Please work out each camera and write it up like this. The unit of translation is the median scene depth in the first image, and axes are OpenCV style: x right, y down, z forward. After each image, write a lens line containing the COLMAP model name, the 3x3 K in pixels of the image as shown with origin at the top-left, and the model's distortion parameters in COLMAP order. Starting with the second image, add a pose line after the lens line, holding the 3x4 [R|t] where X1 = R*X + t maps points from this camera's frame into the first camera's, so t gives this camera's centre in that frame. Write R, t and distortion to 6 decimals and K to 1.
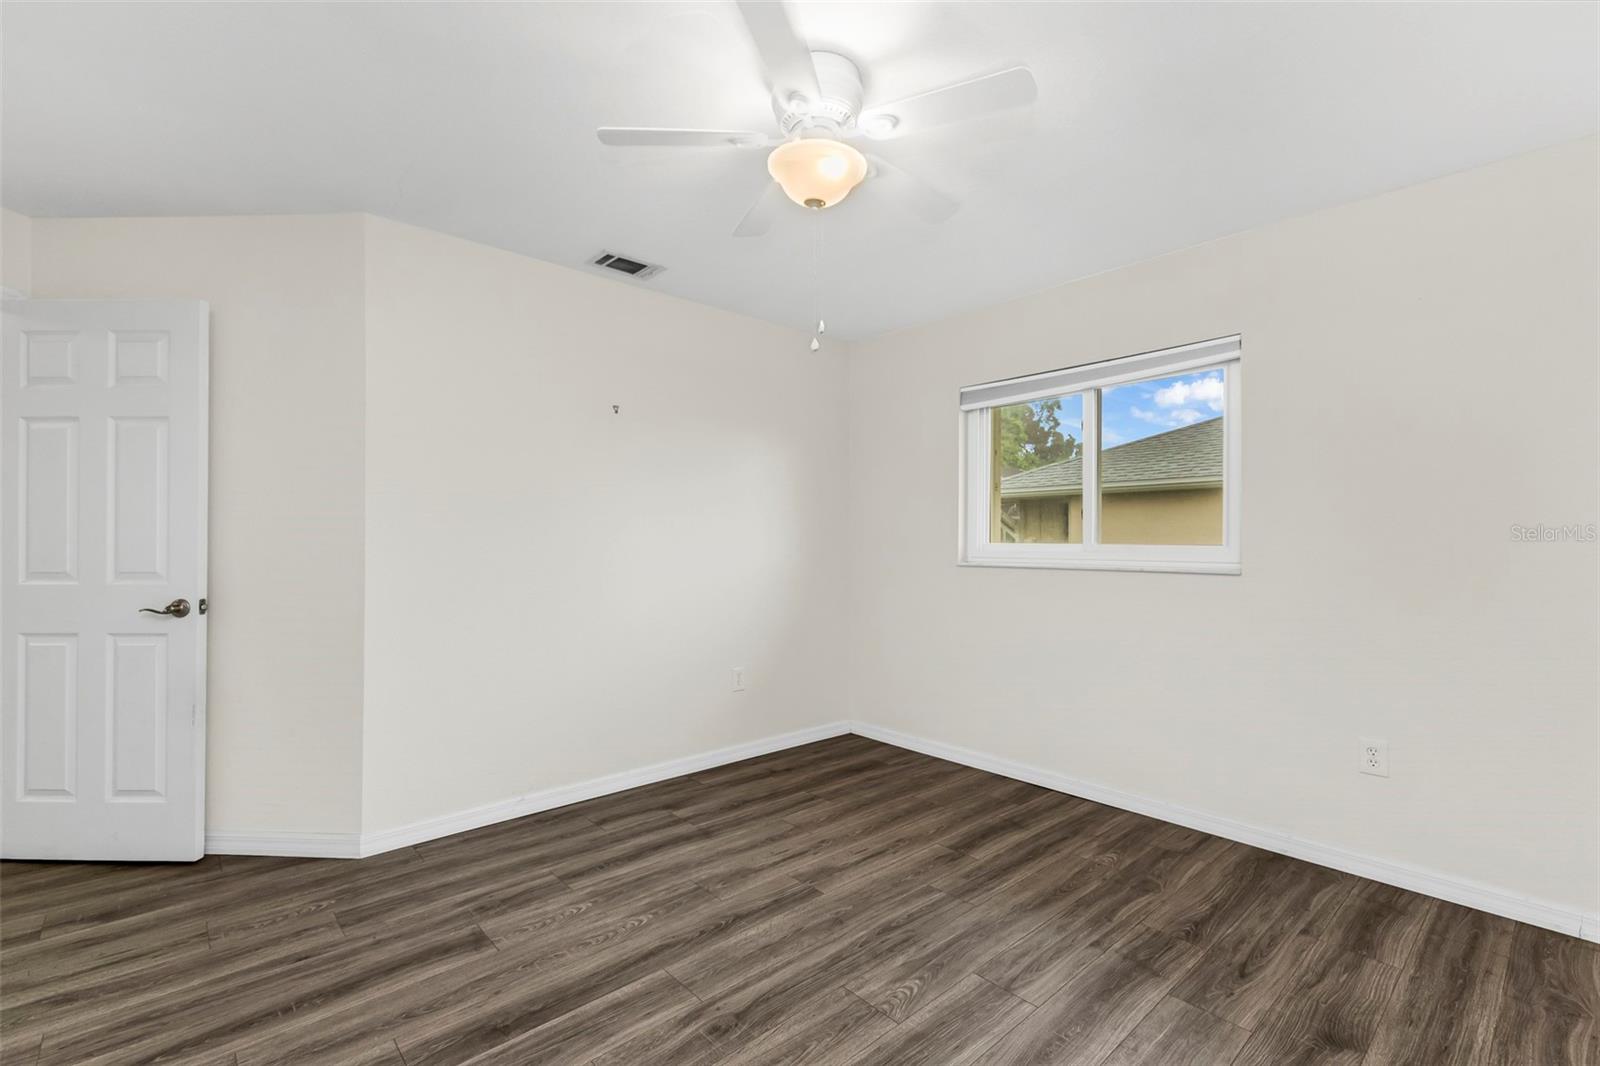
lens RADIAL K [[692.2, 0, 802.9], [0, 692.2, 530.2], [0, 0, 1]] dist [0.007359, -0.000712]
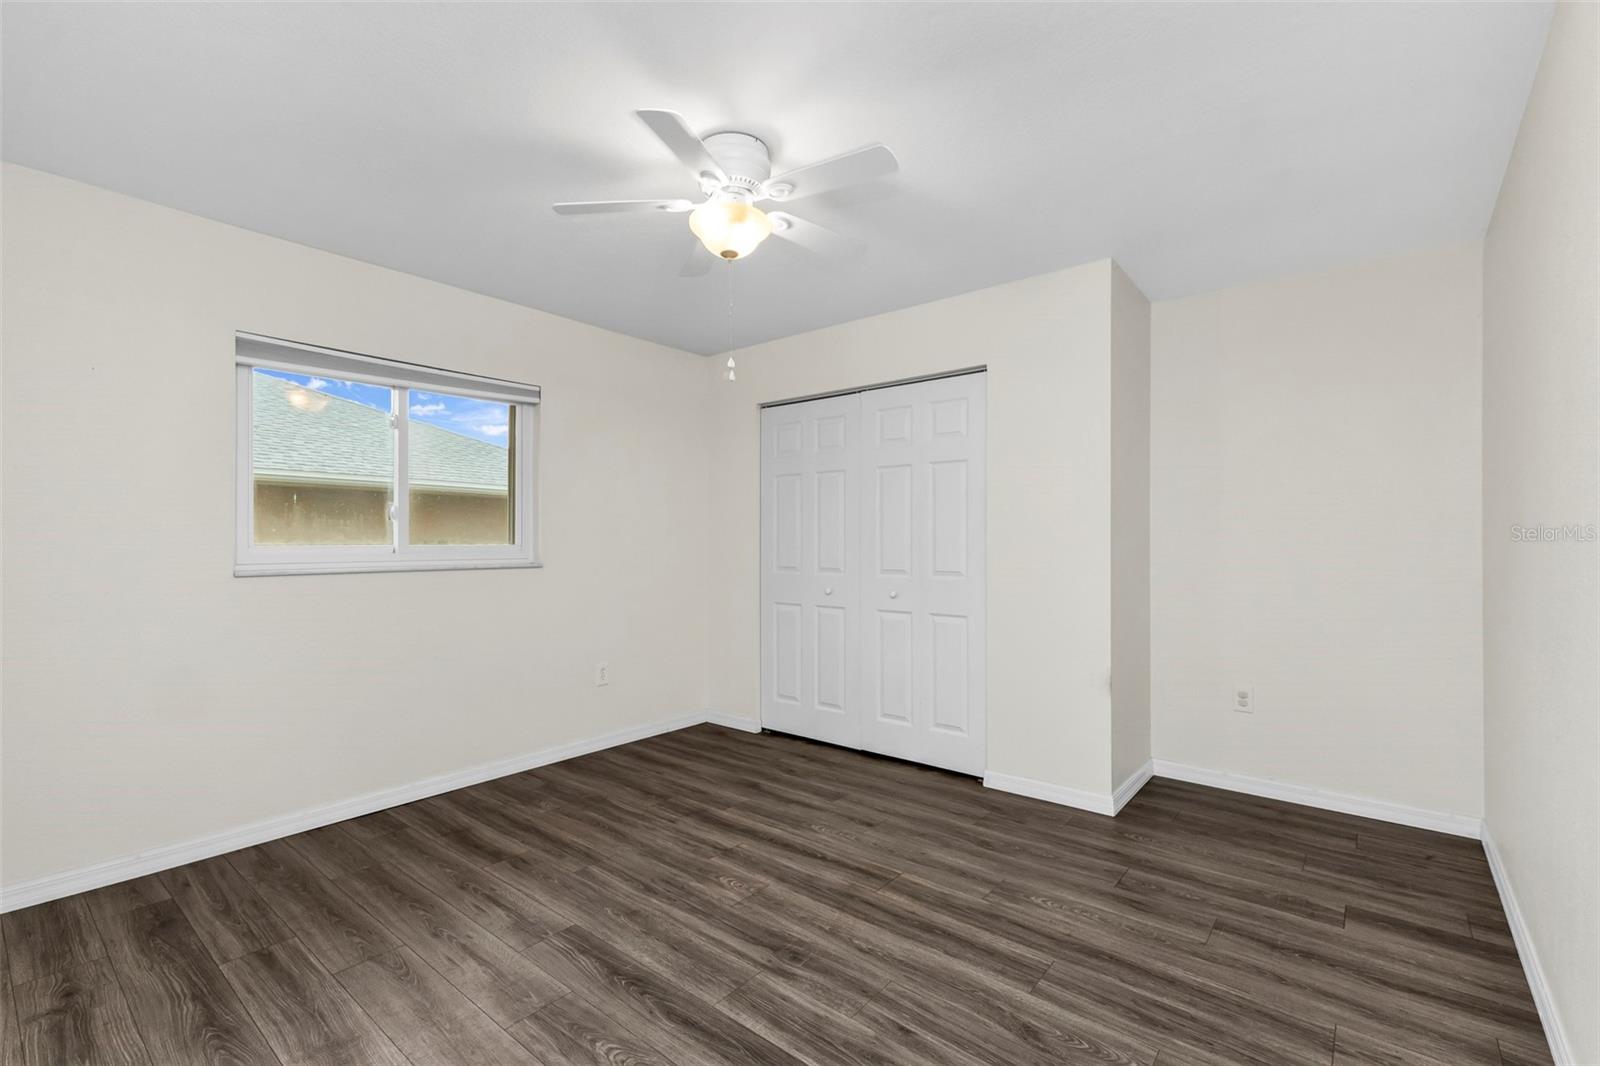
lens RADIAL K [[692.2, 0, 802.9], [0, 692.2, 530.2], [0, 0, 1]] dist [0.007359, -0.000712]
pose [[-0.134531, 0.013198, 0.990821, -0.886384], [-0.013263, 0.999798, -0.015118, 0.007299], [-0.990821, -0.015175, -0.134329, 0.786819]]
